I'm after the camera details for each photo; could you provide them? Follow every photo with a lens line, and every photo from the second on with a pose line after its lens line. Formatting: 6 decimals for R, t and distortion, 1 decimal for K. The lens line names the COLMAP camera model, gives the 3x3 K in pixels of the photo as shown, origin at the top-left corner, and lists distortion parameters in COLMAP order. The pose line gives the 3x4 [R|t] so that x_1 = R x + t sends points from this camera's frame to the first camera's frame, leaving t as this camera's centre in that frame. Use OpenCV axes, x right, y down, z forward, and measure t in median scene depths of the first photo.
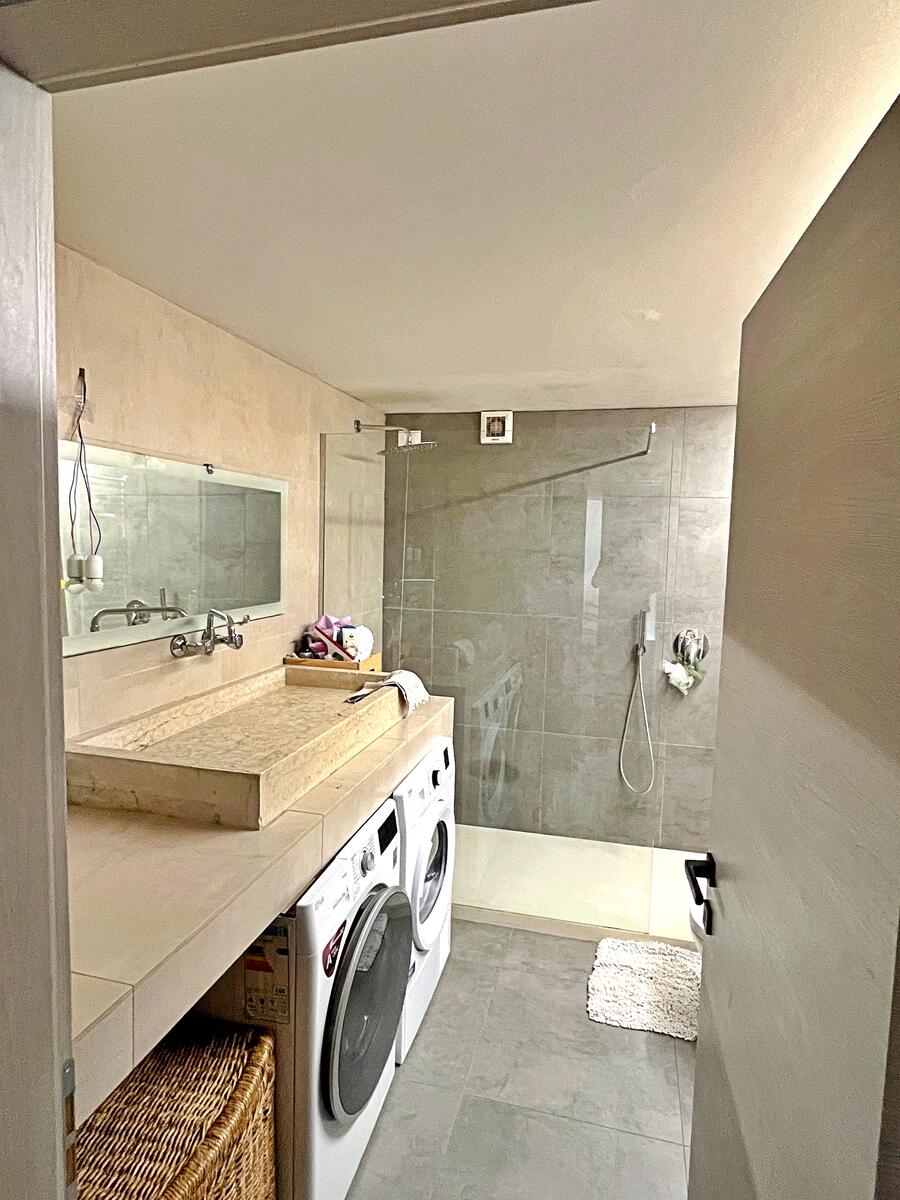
lens RADIAL K [[675.4, 0, 448.9], [0, 675.4, 599.8], [0, 0, 1]] dist [-0.004255, 0.002512]
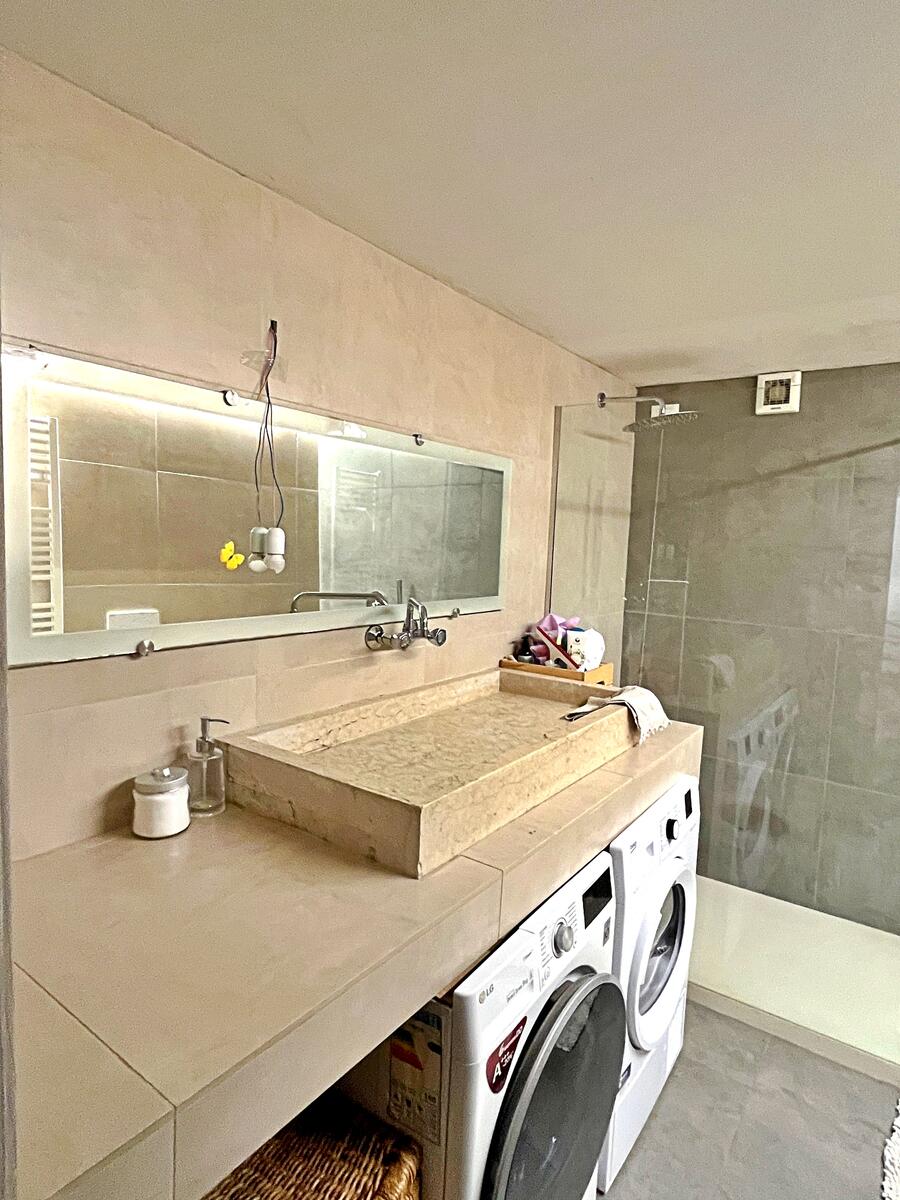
lens RADIAL K [[675.4, 0, 458.2], [0, 675.4, 597.0], [0, 0, 1]] dist [-0.004255, 0.002512]
pose [[0.934366, 0.043890, -0.353601, 0.013458], [-0.048258, 0.998829, -0.003540, 0.010881], [0.353031, 0.020372, 0.935390, 0.170773]]
